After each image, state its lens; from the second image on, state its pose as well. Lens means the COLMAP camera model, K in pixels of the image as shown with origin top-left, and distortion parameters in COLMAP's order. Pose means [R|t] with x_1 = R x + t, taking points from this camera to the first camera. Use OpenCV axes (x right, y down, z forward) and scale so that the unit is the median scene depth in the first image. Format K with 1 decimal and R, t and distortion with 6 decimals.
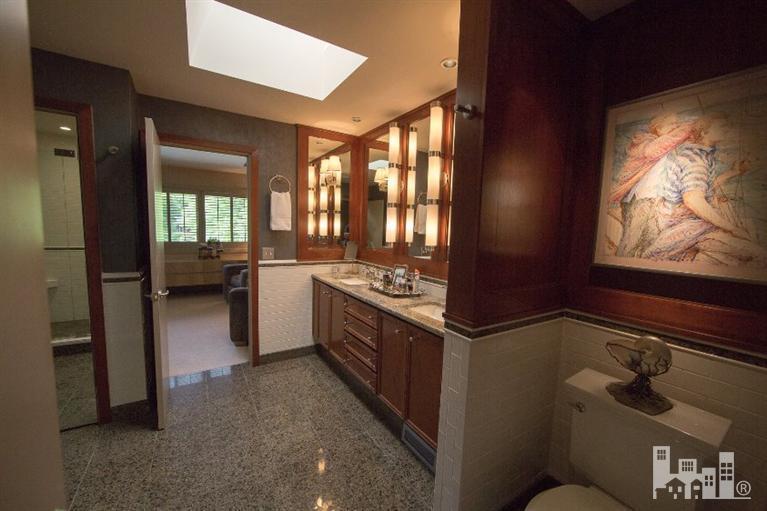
lens RADIAL K [[302.2, 0, 385.0], [0, 302.2, 257.9], [0, 0, 1]] dist [-0.010879, 0.000167]
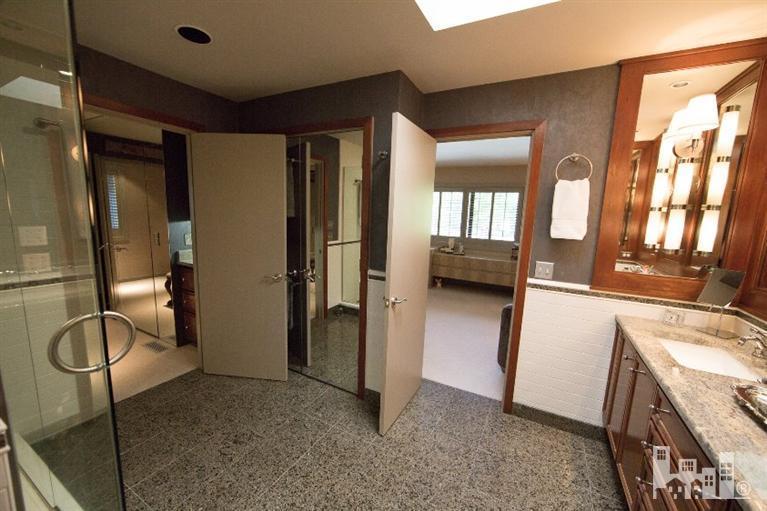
lens RADIAL K [[302.2, 0, 385.0], [0, 302.2, 257.9], [0, 0, 1]] dist [-0.010879, 0.000167]
pose [[0.496451, 0.117891, -0.860022, 0.028934], [-0.109107, 0.991352, 0.072912, -0.053416], [0.861181, 0.057637, 0.505020, 0.326794]]
